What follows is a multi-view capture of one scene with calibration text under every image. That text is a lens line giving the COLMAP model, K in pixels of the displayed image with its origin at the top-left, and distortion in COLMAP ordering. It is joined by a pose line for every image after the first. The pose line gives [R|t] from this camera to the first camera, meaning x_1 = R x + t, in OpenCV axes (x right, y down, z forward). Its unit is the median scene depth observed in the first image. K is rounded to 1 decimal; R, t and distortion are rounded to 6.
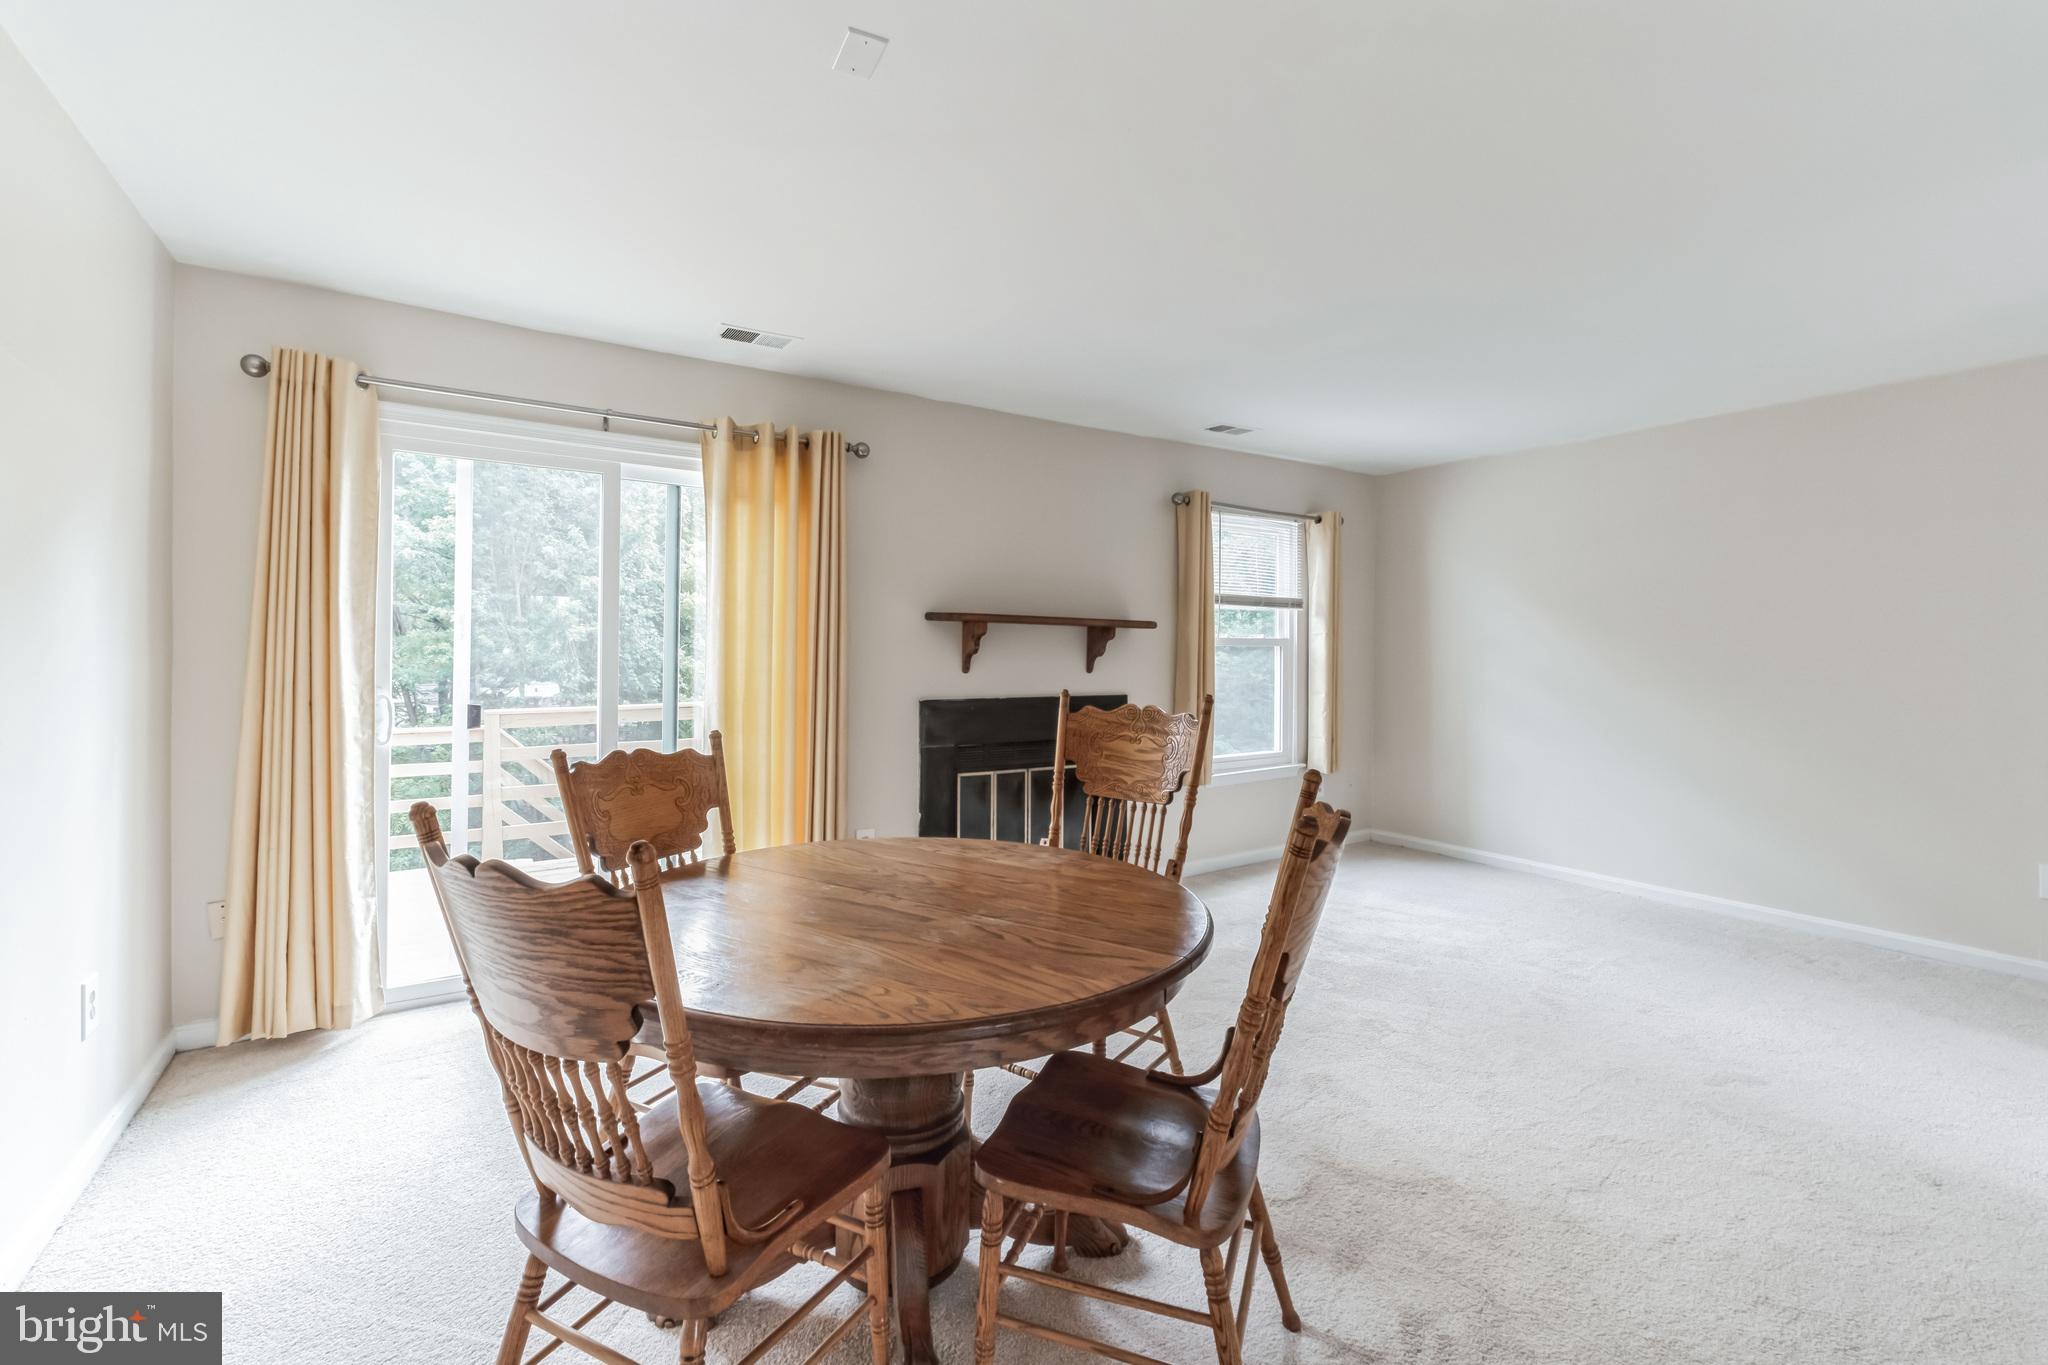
lens RADIAL K [[894.8, 0, 1024.4], [0, 894.8, 653.7], [0, 0, 1]] dist [-0.032749, 0.022965]
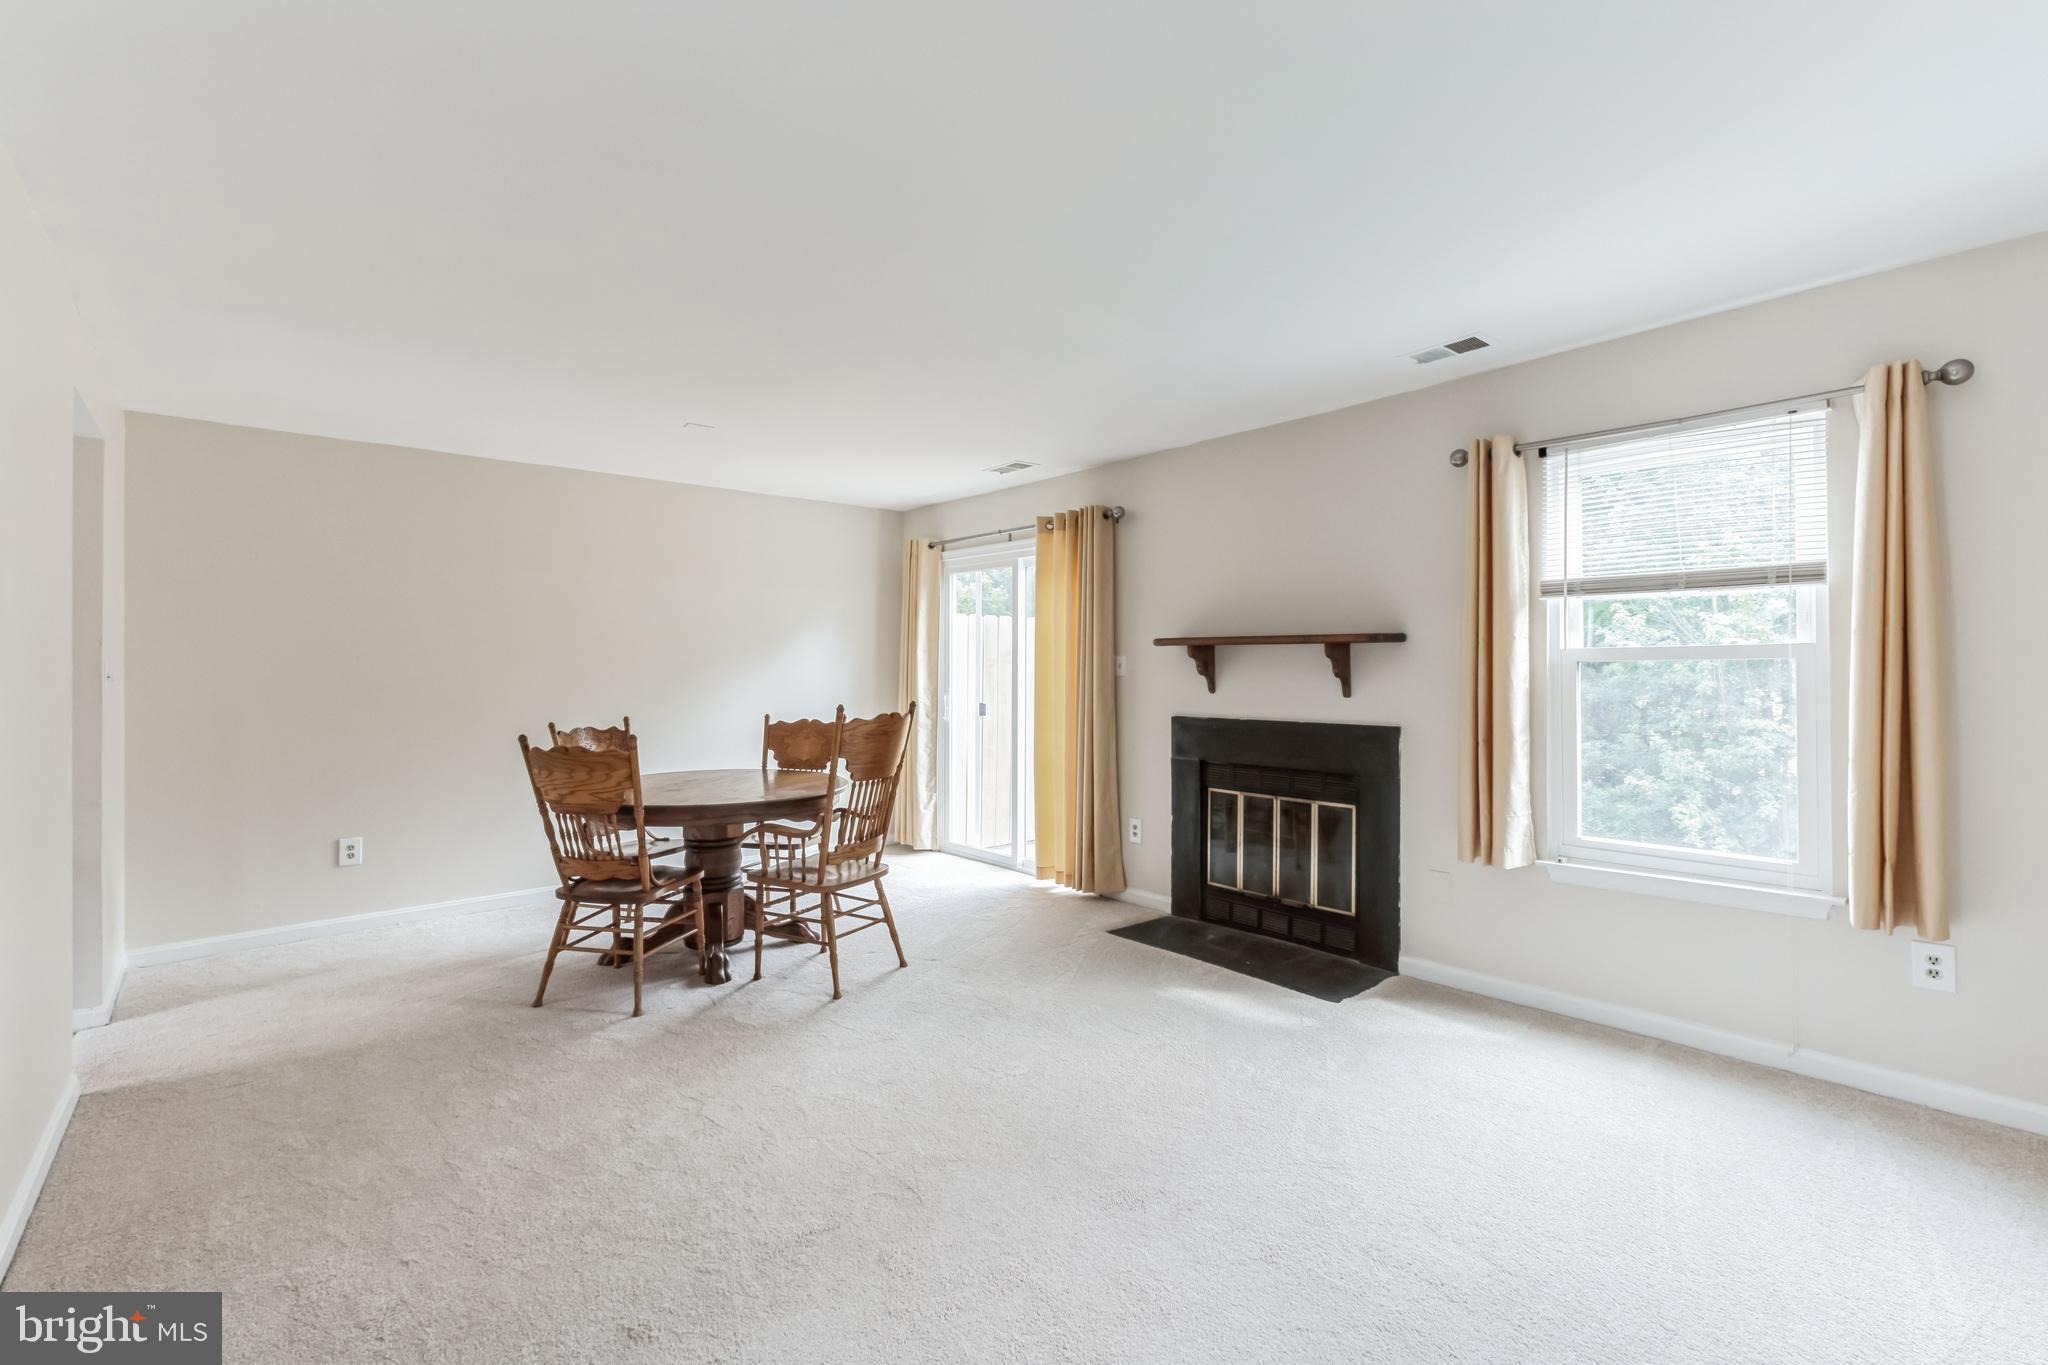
lens RADIAL K [[809.1, 0, 1024.0], [0, 809.1, 682.5], [0, 0, 1]] dist [0.000244, -0.000011]
pose [[0.194908, 0.004833, -0.980810, 0.806774], [-0.002306, 0.999987, 0.004469, 0.004898], [0.980819, 0.001391, 0.194917, 0.580297]]
